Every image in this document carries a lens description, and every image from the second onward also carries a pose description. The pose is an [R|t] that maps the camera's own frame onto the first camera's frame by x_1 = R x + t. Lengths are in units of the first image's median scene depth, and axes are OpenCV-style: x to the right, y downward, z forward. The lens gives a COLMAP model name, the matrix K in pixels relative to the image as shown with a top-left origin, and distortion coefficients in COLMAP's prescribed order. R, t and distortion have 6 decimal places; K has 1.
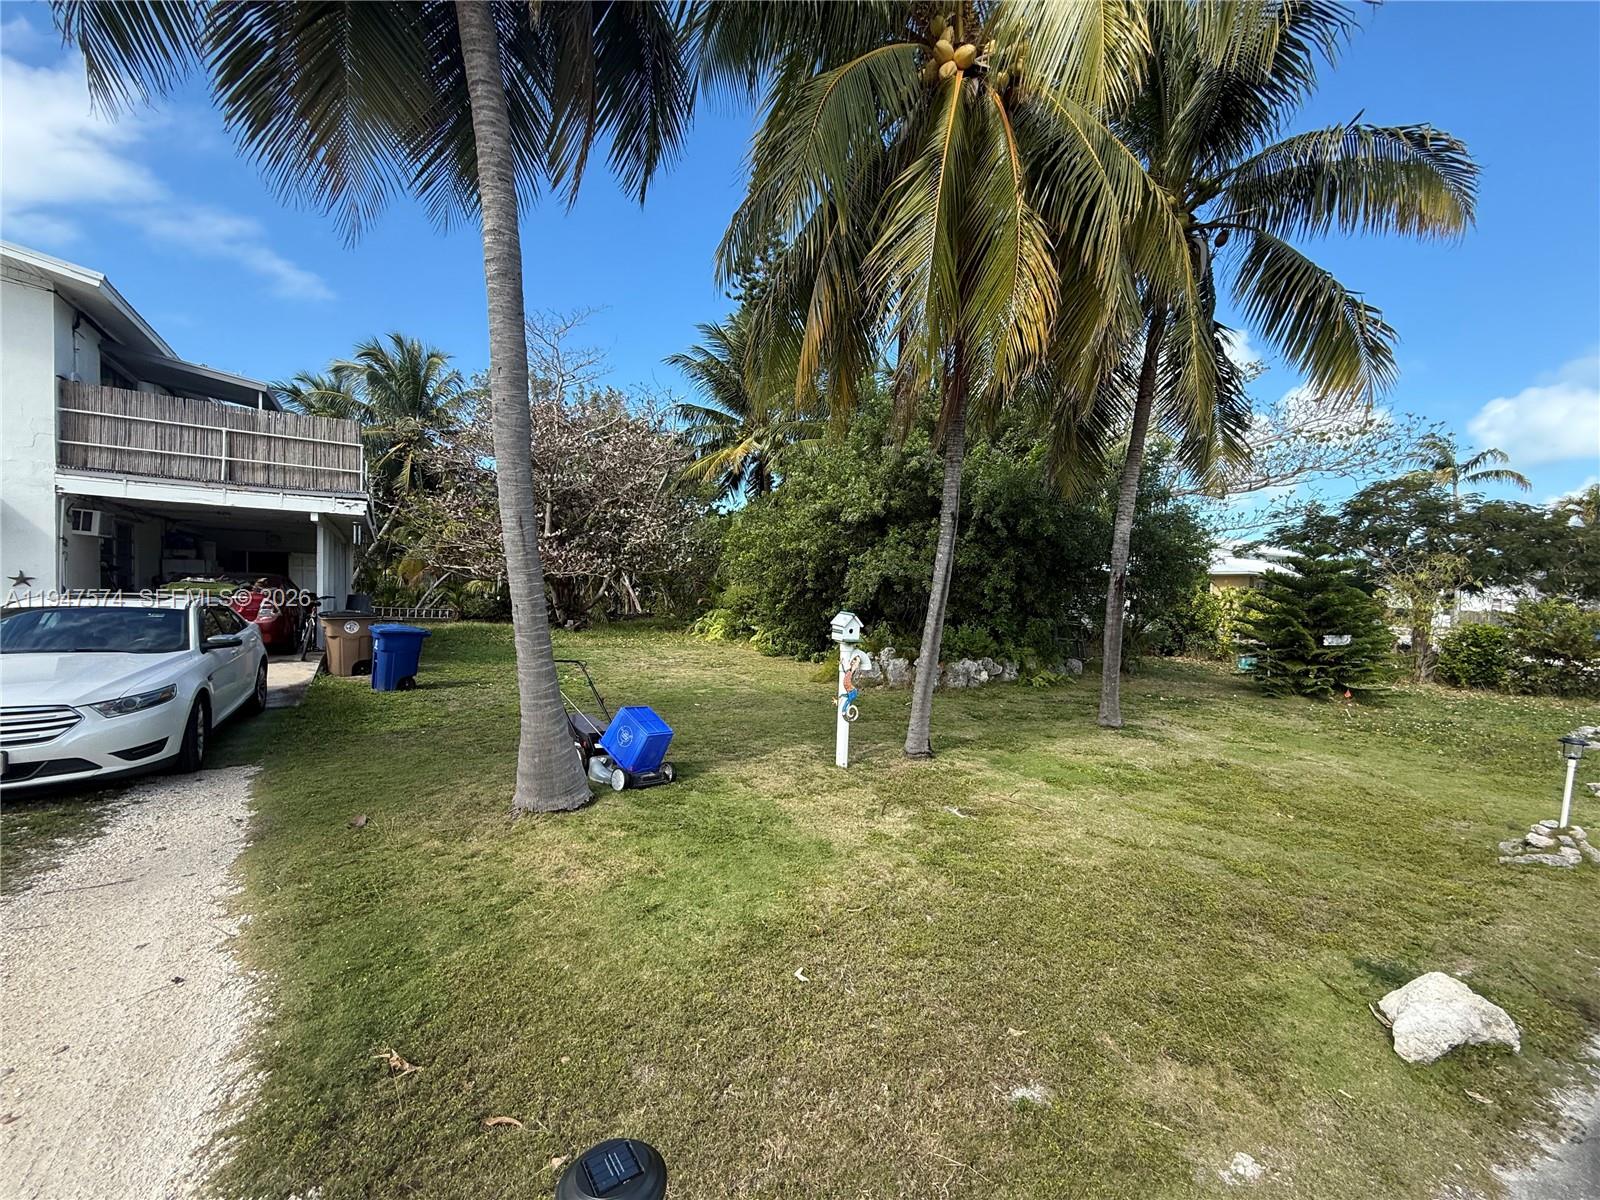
lens RADIAL K [[637.2, 0, 796.9], [0, 637.2, 599.4], [0, 0, 1]] dist [-0.001657, 0.000030]
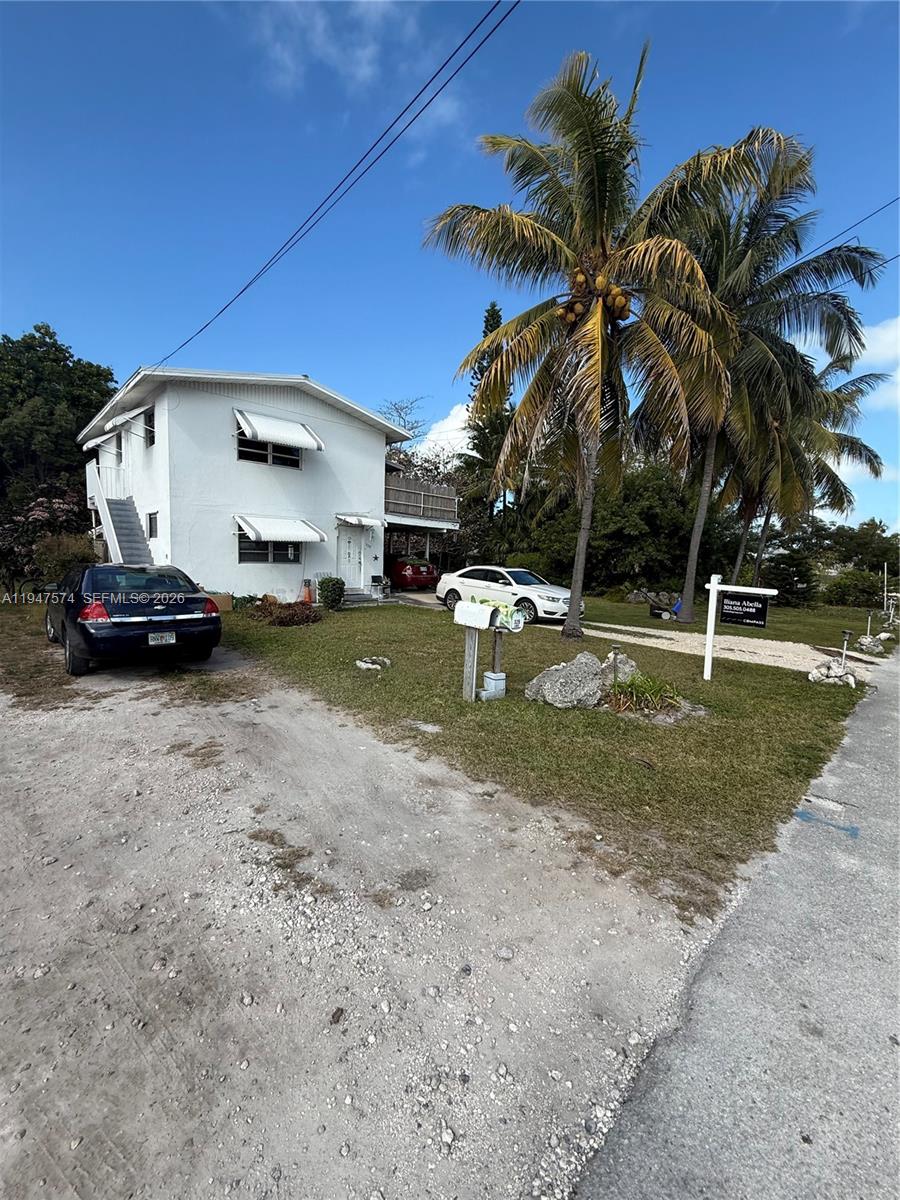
lens RADIAL K [[477.9, 0, 451.5], [0, 477.9, 593.9], [0, 0, 1]] dist [-0.001657, 0.000030]
pose [[0.980219, -0.000928, 0.197916, -1.265313], [-0.012643, 0.997653, 0.067295, -0.020471], [-0.197514, -0.068466, 0.977906, -0.845845]]
